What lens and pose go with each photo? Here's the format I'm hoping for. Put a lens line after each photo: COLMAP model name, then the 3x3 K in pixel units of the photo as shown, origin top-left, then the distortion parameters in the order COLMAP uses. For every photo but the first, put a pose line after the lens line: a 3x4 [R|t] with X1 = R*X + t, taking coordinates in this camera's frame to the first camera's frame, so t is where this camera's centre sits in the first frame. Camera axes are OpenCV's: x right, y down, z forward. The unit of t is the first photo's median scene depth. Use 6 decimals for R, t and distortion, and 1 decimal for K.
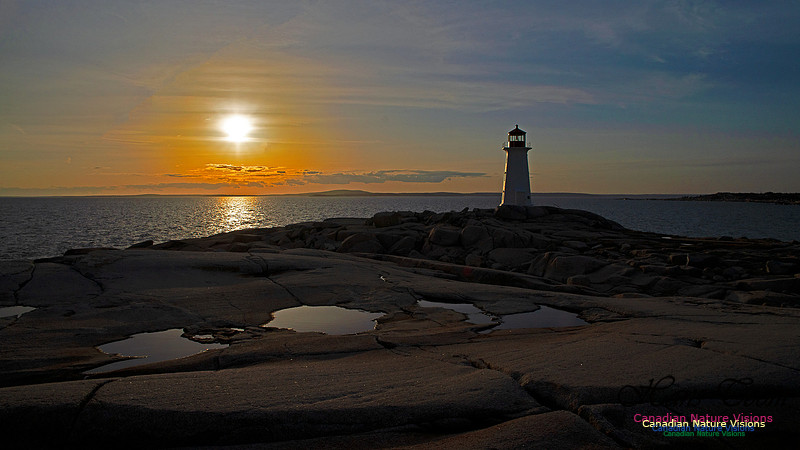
lens RADIAL K [[531.1, 0, 406.6], [0, 531.1, 219.3], [0, 0, 1]] dist [-0.083964, 0.010932]
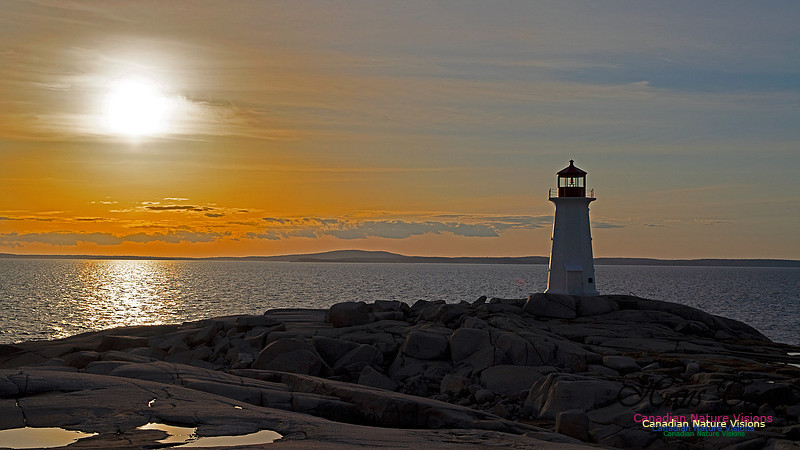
lens RADIAL K [[964.0, 0, 406.2], [0, 964.0, 231.6], [0, 0, 1]] dist [0.054859, 0.000000]
pose [[0.998628, 0.009180, -0.051560, 0.087580], [-0.013156, 0.996921, -0.077303, -0.010152], [0.050692, 0.077875, 0.995674, -0.119641]]
